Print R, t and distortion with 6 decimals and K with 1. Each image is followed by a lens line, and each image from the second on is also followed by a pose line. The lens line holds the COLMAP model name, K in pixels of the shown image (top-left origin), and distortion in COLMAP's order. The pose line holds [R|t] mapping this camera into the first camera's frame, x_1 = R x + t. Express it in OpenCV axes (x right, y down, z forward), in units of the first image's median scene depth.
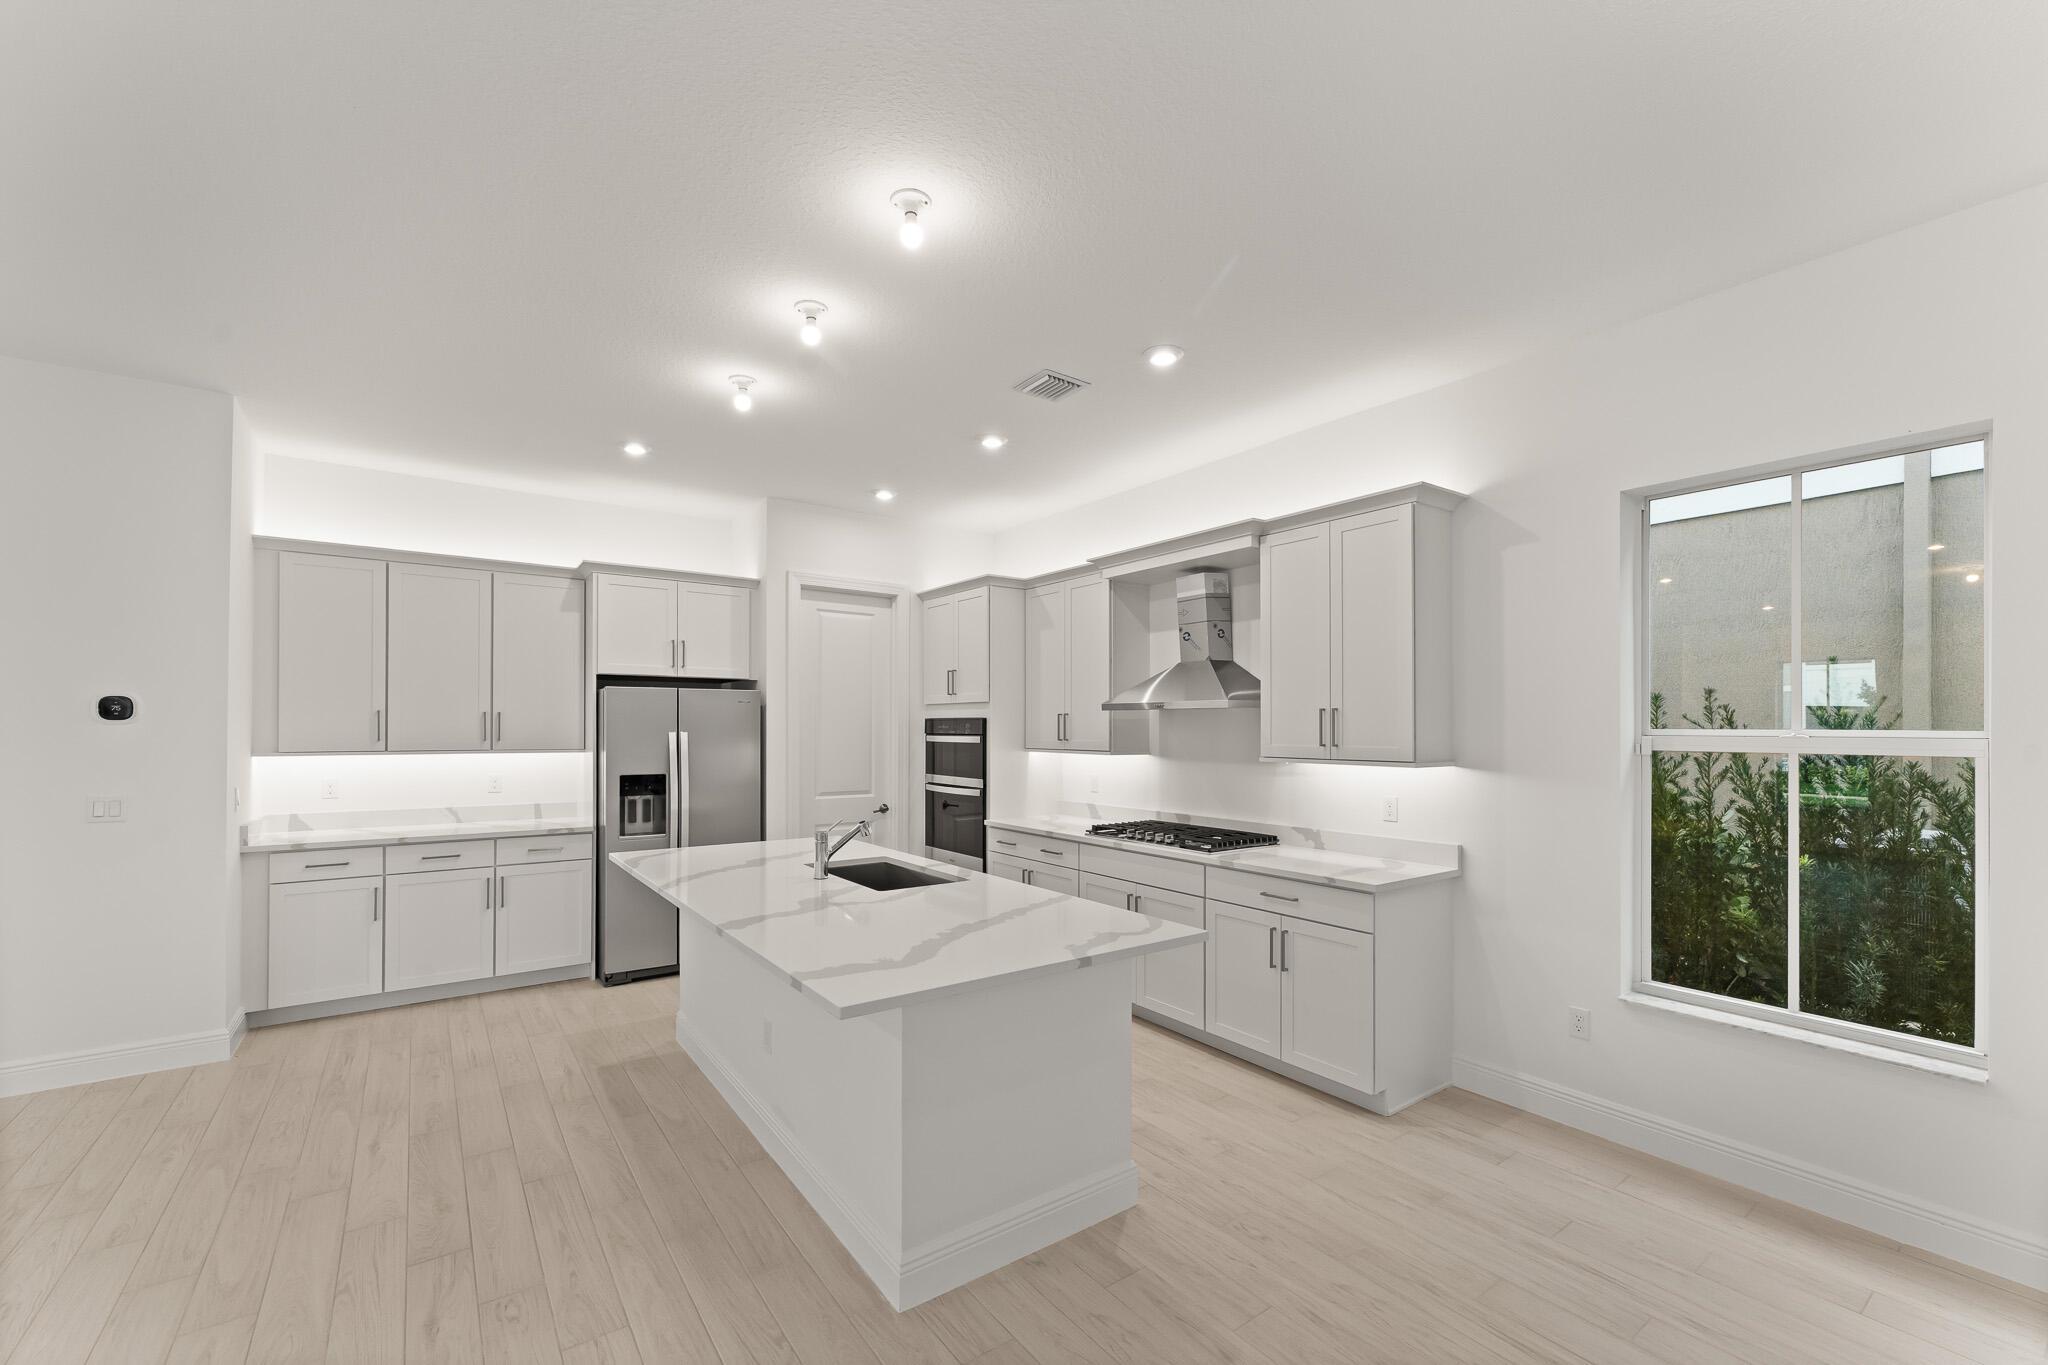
lens RADIAL K [[826.0, 0, 1025.5], [0, 826.0, 740.1], [0, 0, 1]] dist [0.001751, 0.000055]
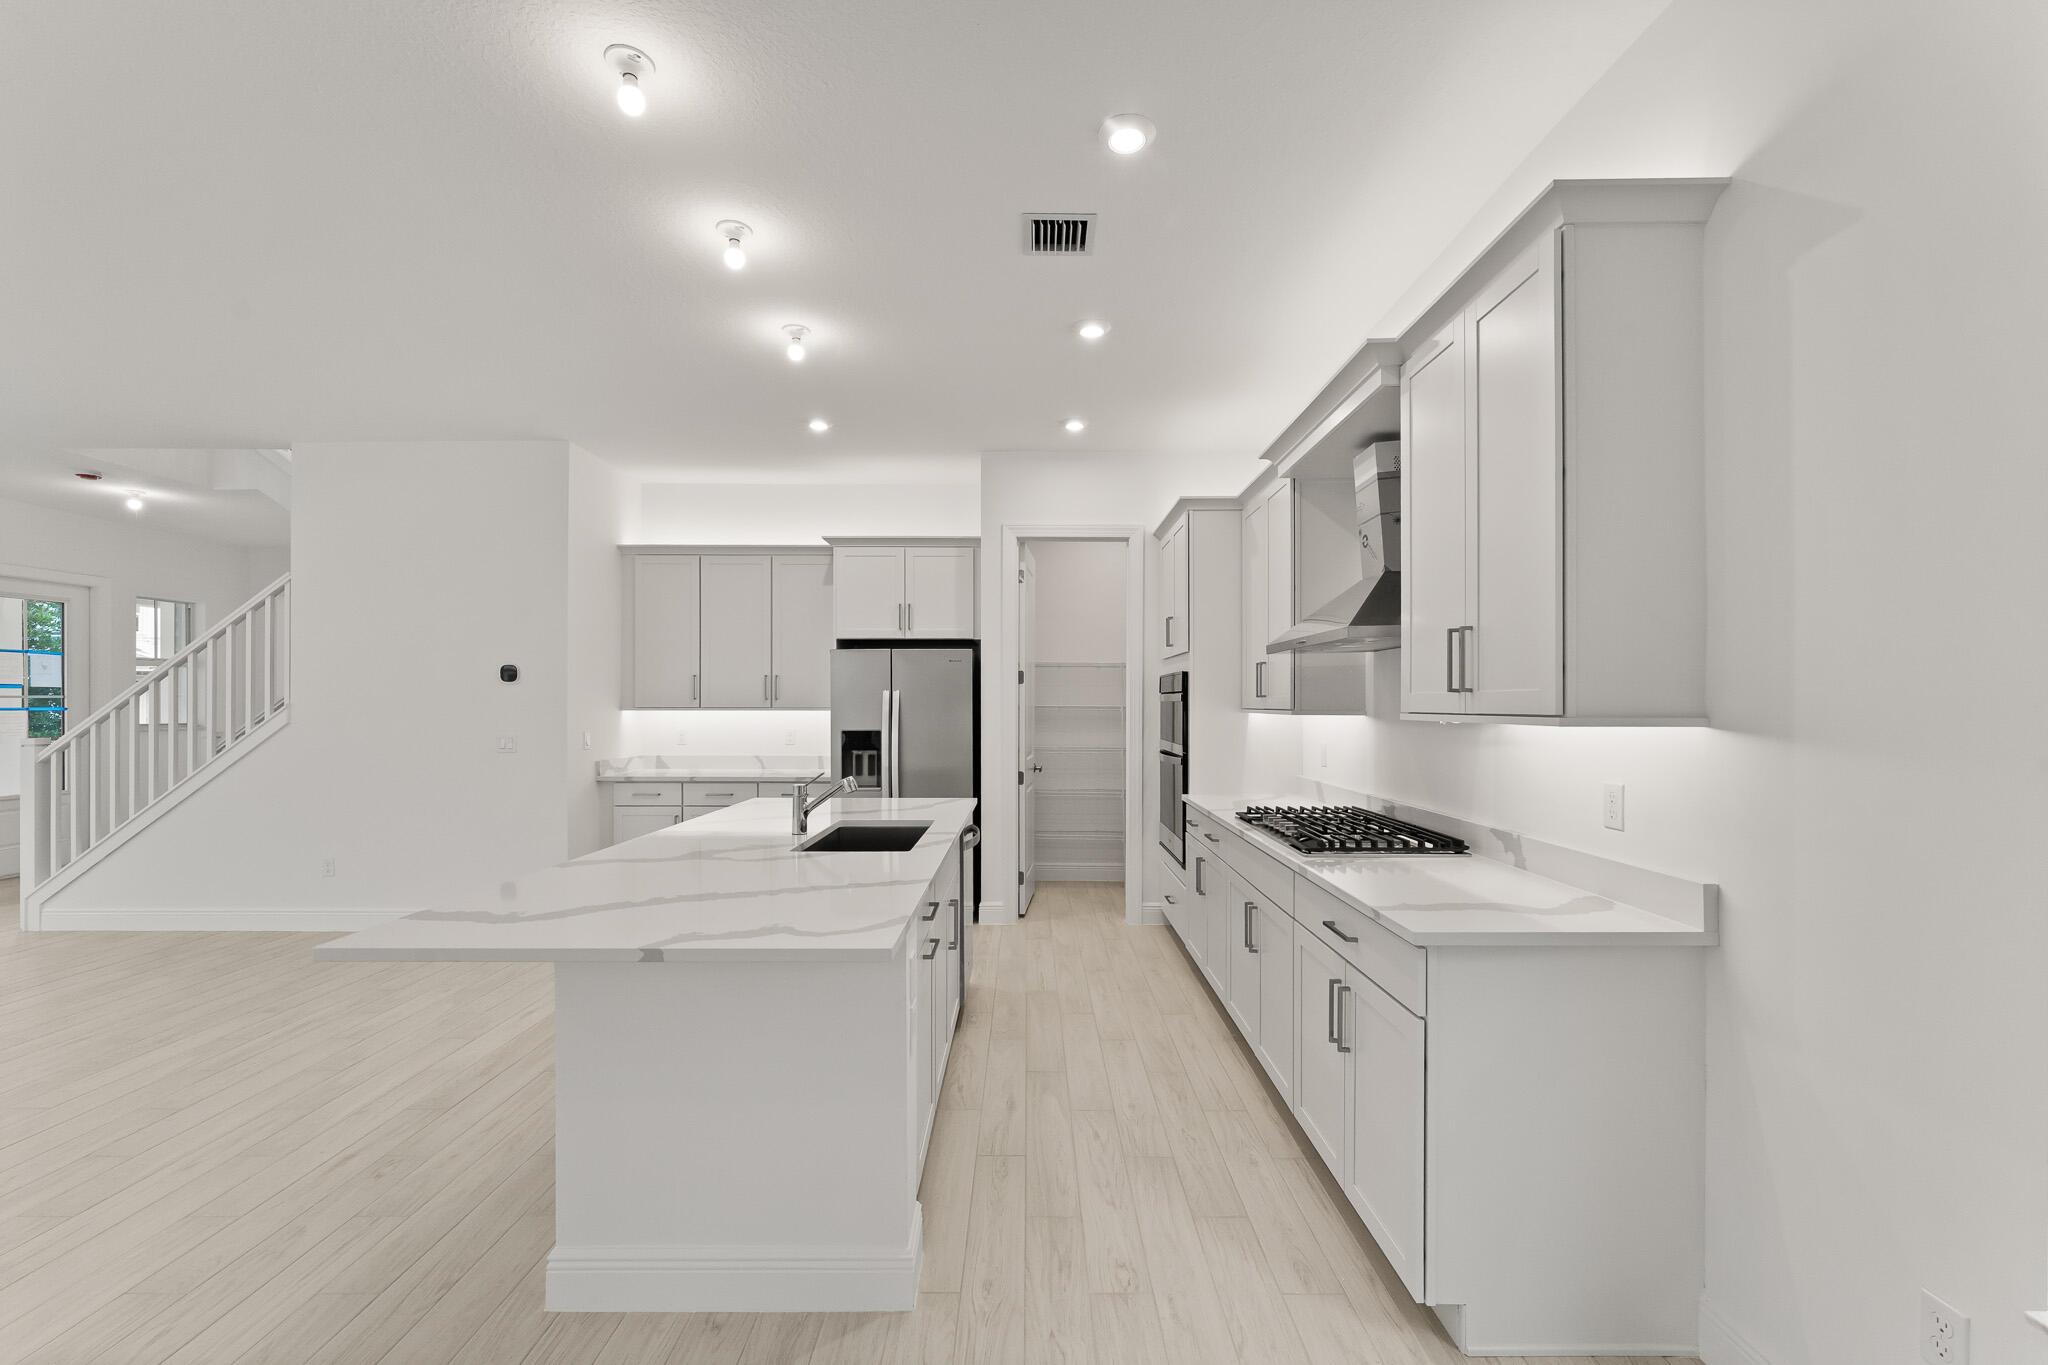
lens RADIAL K [[836.4, 0, 969.2], [0, 836.4, 715.3], [0, 0, 1]] dist [-0.001297, -0.000260]
pose [[0.812844, 0.008008, -0.582426, 0.282966], [-0.006687, 0.999968, 0.004417, 0.015874], [0.582443, 0.000304, 0.812872, 0.203881]]
